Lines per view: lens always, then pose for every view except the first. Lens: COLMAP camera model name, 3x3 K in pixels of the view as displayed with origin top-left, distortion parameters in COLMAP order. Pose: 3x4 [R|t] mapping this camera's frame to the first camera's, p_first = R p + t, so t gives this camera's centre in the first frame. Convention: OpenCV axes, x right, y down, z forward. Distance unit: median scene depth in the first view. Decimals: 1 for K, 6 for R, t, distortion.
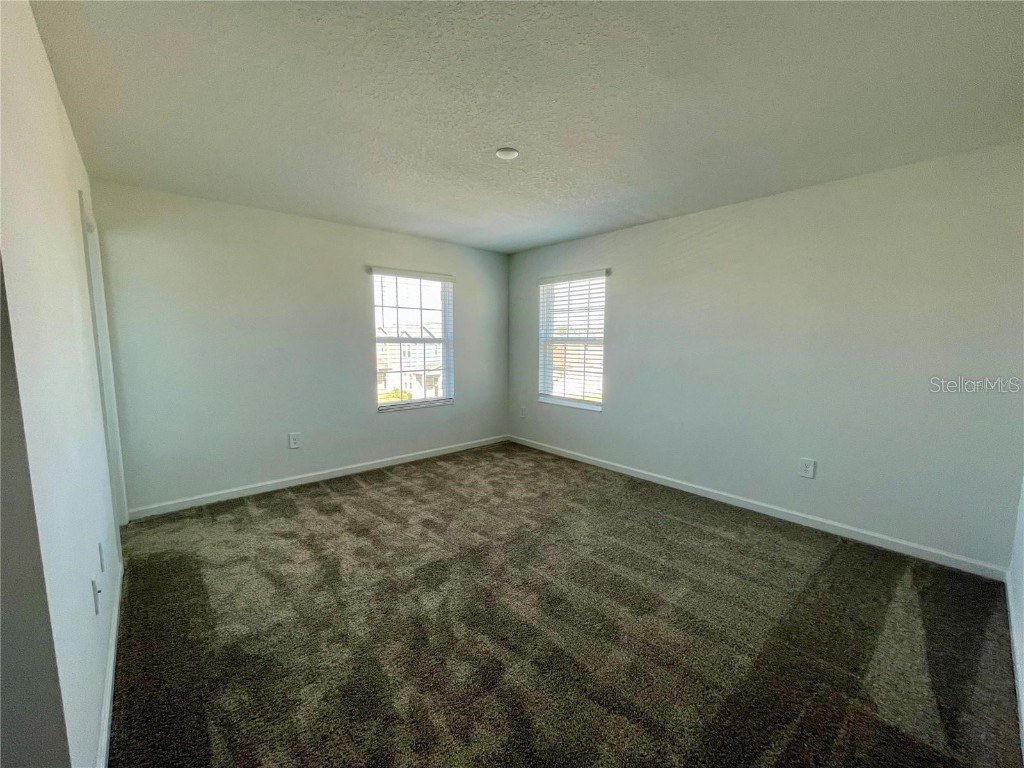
lens RADIAL K [[412.3, 0, 515.5], [0, 412.3, 389.6], [0, 0, 1]] dist [-0.000908, -0.000840]
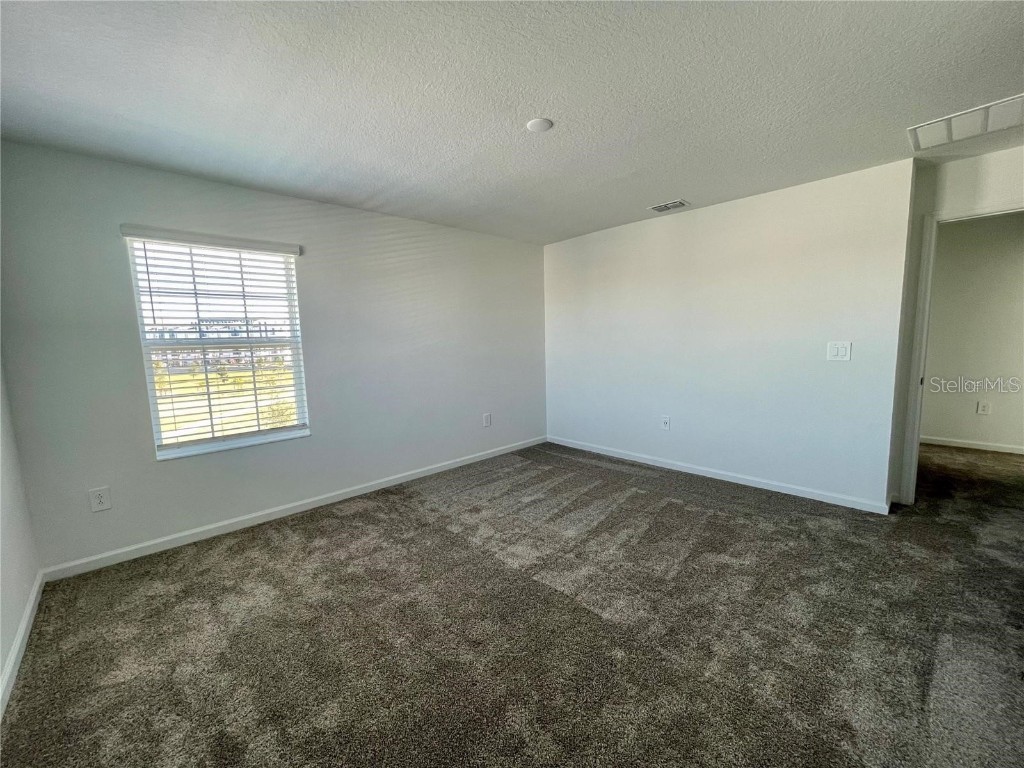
lens RADIAL K [[412.3, 0, 505.7], [0, 412.3, 391.4], [0, 0, 1]] dist [-0.000908, -0.000840]
pose [[-0.027024, -0.131230, 0.990984, -0.517412], [0.148029, 0.979891, 0.133798, -0.069965], [-0.988614, 0.150310, -0.007055, 0.612006]]
